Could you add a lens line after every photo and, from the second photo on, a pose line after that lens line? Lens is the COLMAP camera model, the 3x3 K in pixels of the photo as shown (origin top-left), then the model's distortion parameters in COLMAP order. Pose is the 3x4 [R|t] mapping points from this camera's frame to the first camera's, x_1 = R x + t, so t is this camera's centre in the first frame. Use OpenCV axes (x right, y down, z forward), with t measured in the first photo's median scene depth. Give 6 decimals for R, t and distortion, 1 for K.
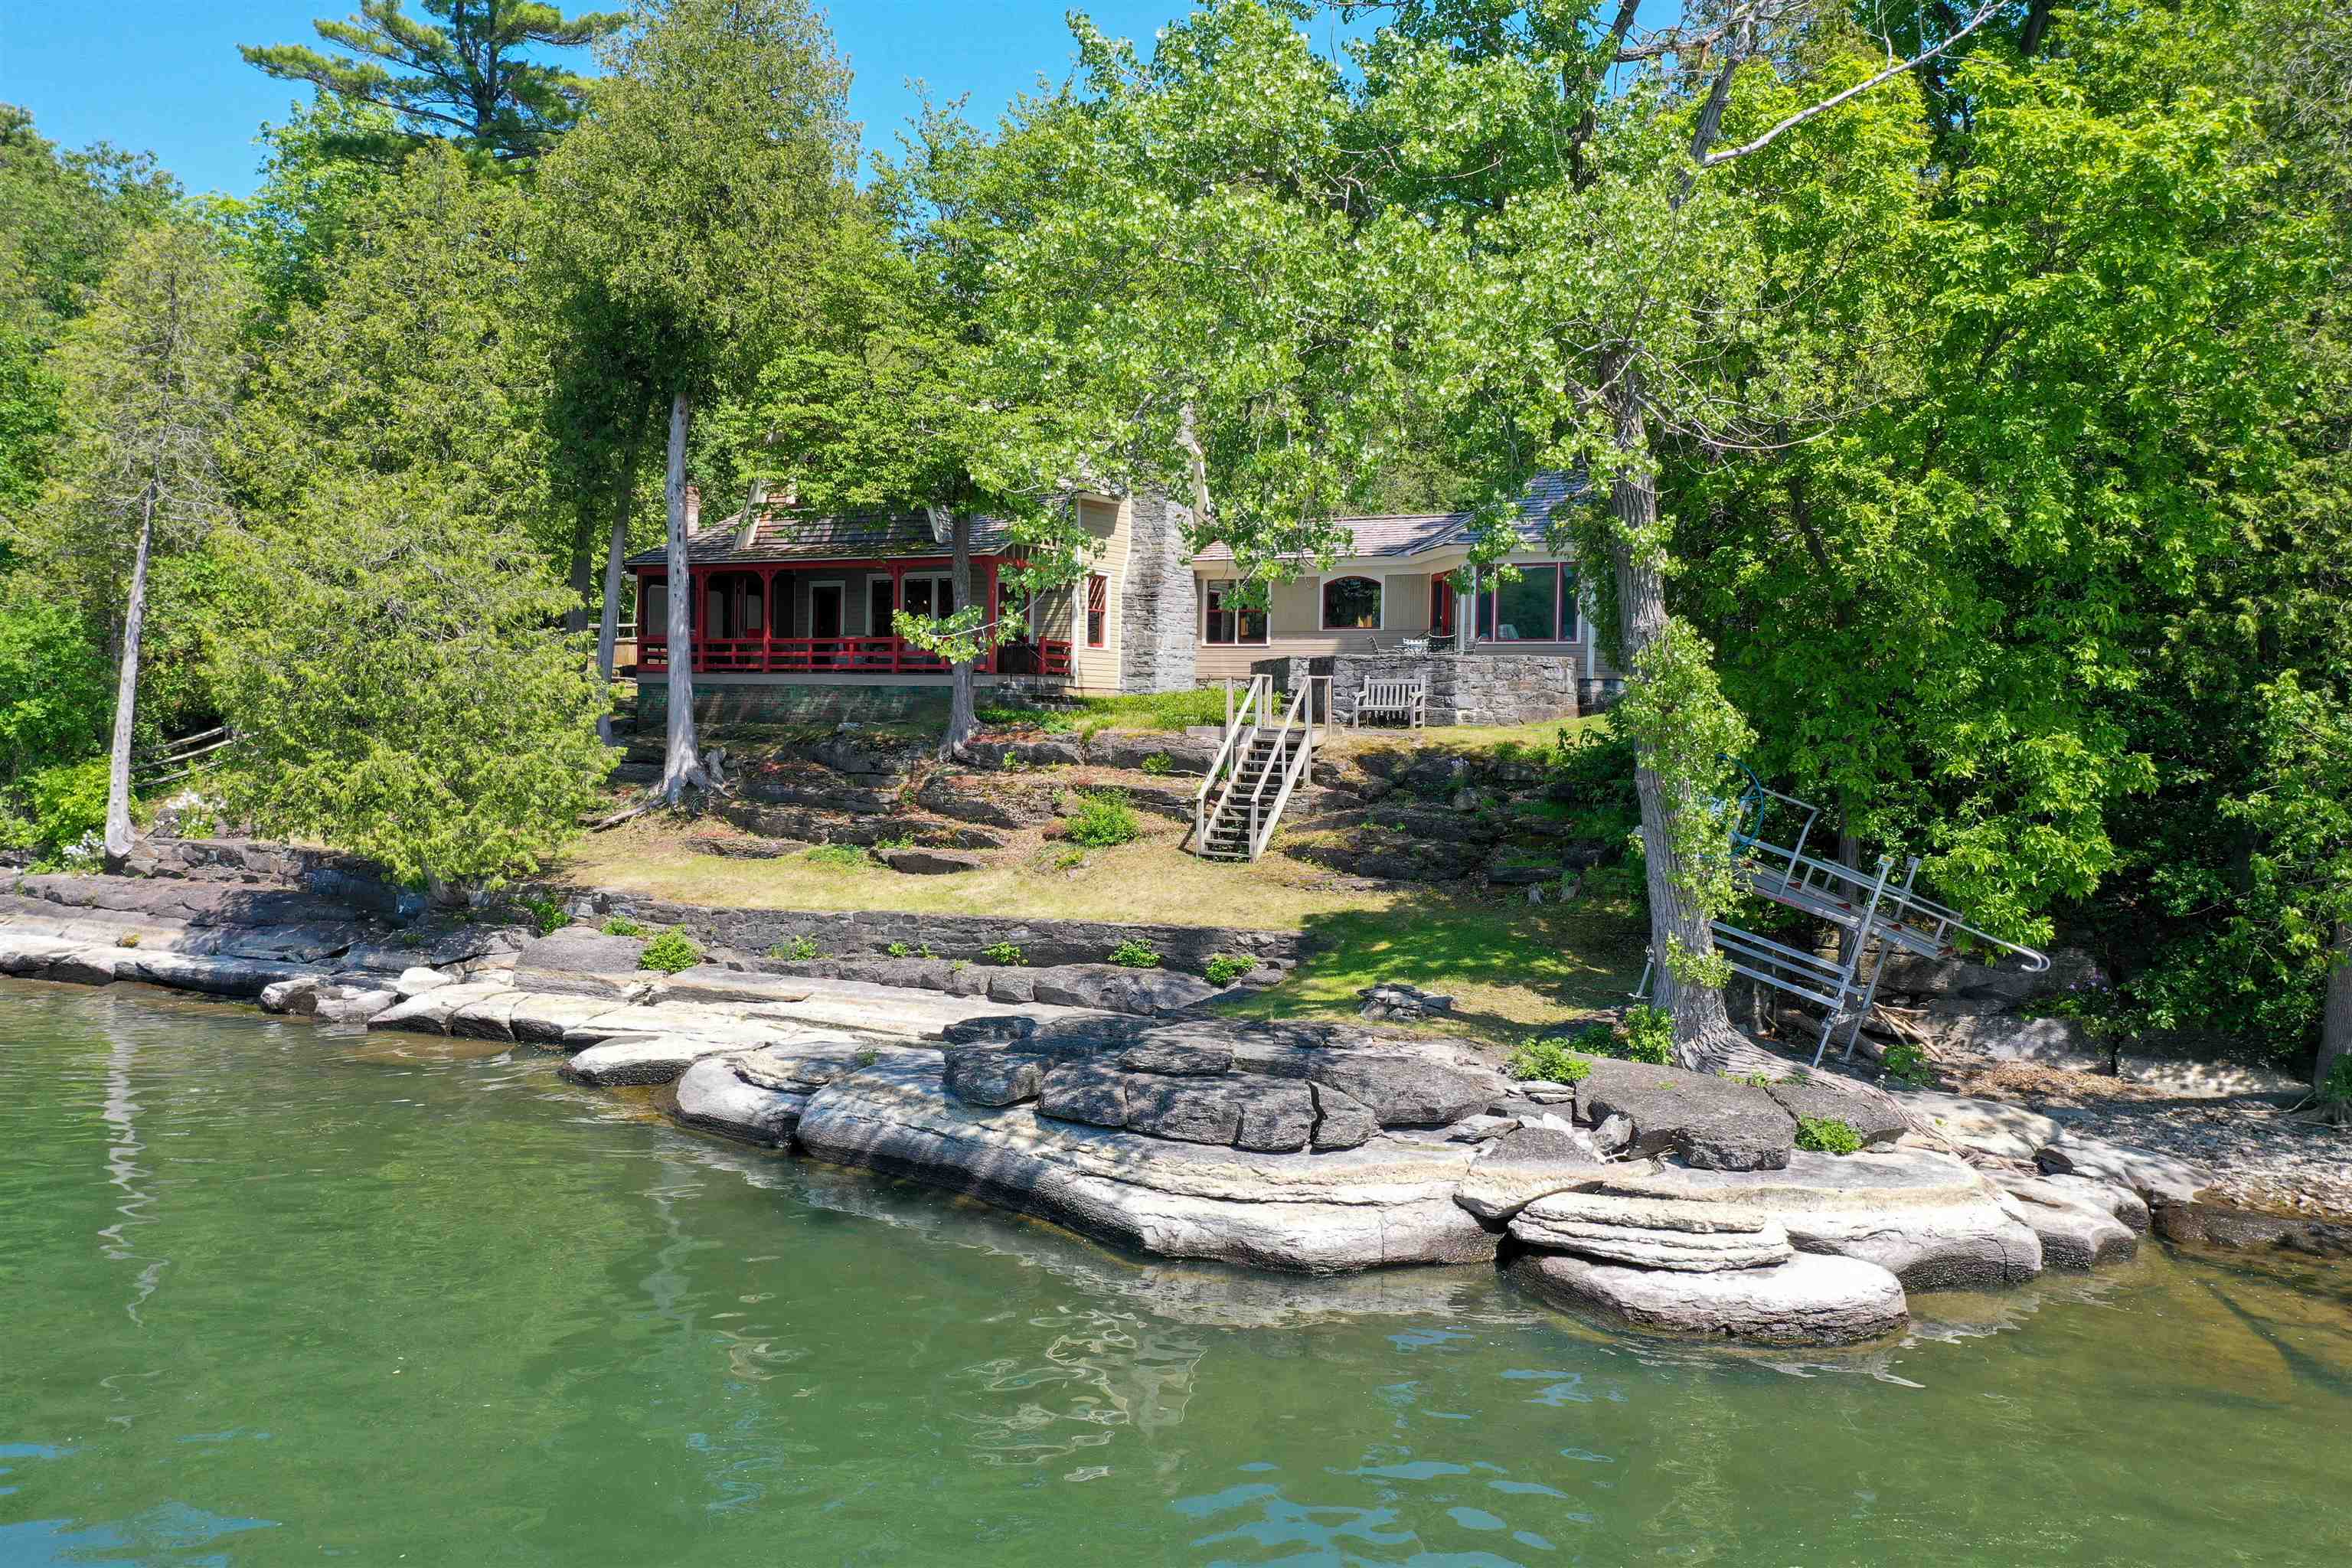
lens RADIAL K [[1932.3, 0, 1176.0], [0, 1932.3, 784.0], [0, 0, 1]] dist [0.008607, 0.000389]
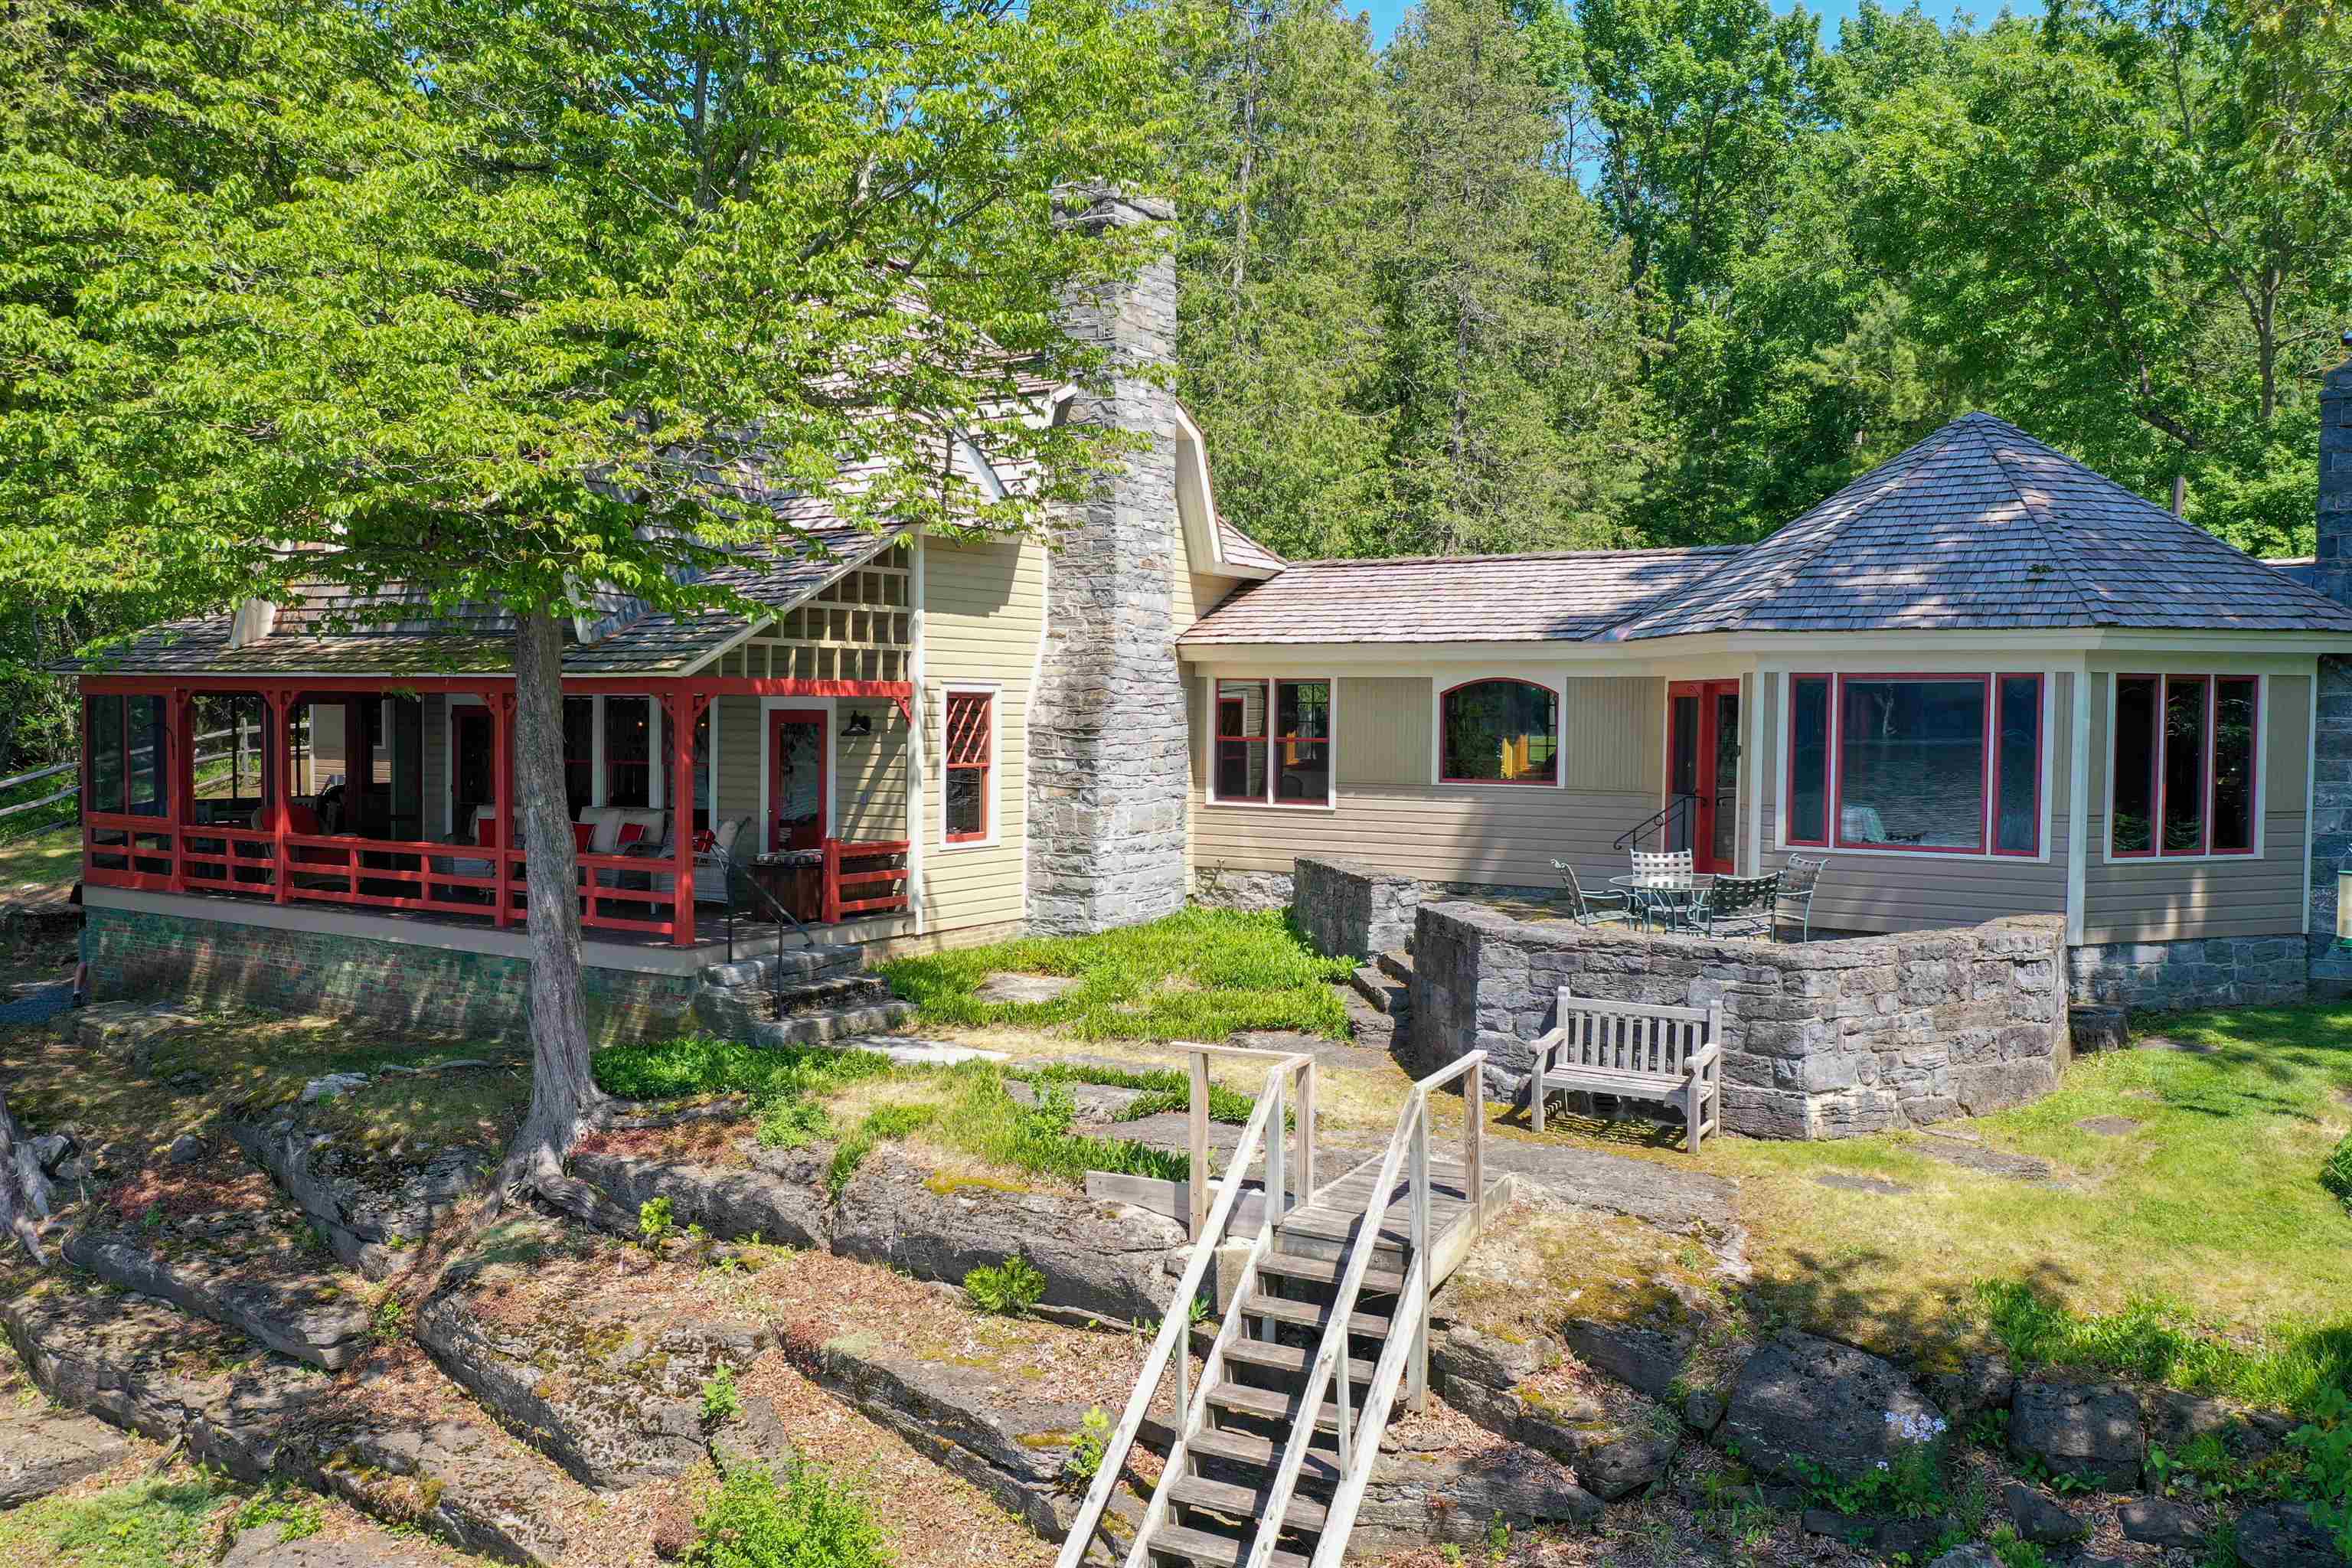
lens RADIAL K [[1932.3, 0, 1176.0], [0, 1932.3, 784.0], [0, 0, 1]] dist [0.008607, 0.000389]
pose [[0.998759, -0.005051, -0.049547, 0.036161], [0.005389, 0.999963, 0.006682, -0.093704], [0.049511, -0.006940, 0.998749, 0.557560]]
